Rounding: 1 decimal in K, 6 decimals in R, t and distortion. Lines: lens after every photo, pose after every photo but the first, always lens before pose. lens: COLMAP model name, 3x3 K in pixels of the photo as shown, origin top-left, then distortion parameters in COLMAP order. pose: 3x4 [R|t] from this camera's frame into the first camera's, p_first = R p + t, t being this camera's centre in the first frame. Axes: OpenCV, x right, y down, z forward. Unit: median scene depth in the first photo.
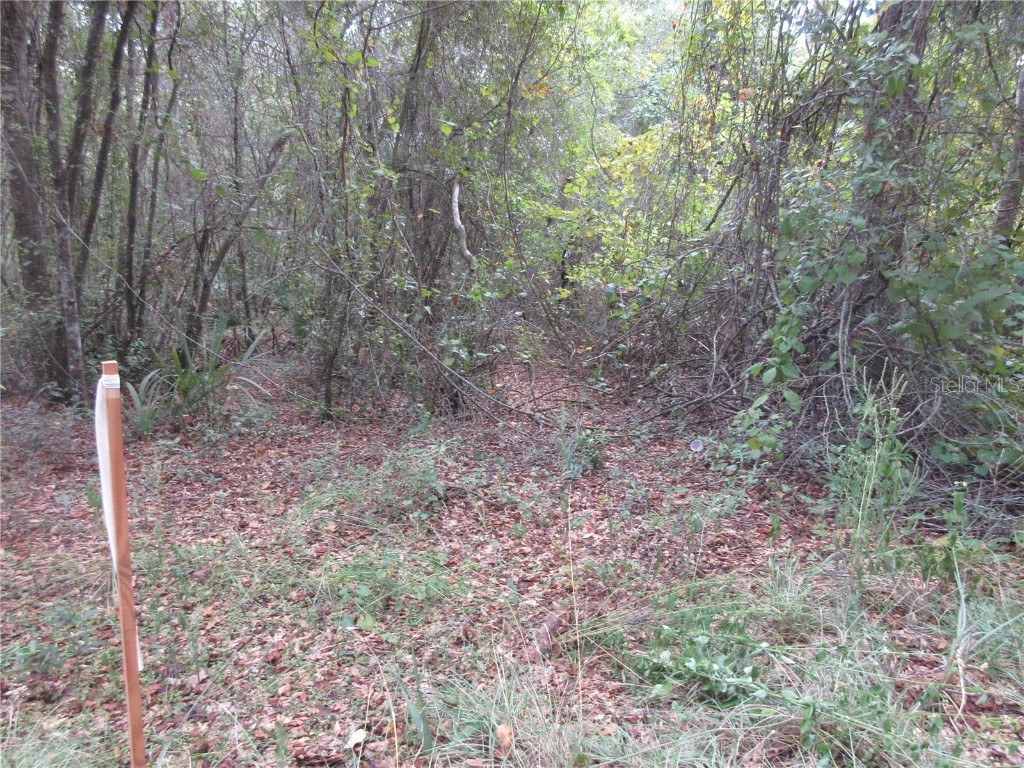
lens RADIAL K [[743.3, 0, 512.4], [0, 743.3, 385.4], [0, 0, 1]] dist [-0.018718, 0.004666]
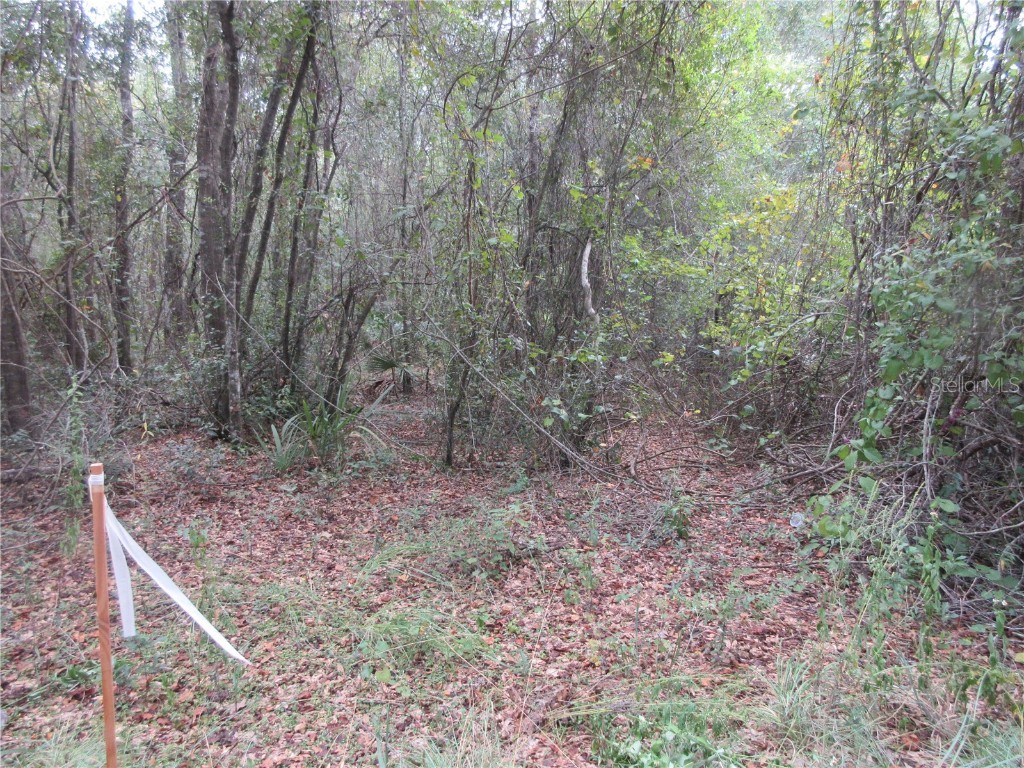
lens RADIAL K [[743.3, 0, 512.1], [0, 743.3, 383.4], [0, 0, 1]] dist [-0.018718, 0.004666]
pose [[0.973392, 0.036704, -0.226186, 0.145549], [-0.049114, 0.997567, -0.049485, -0.045886], [0.223819, 0.059277, 0.972826, -0.041207]]
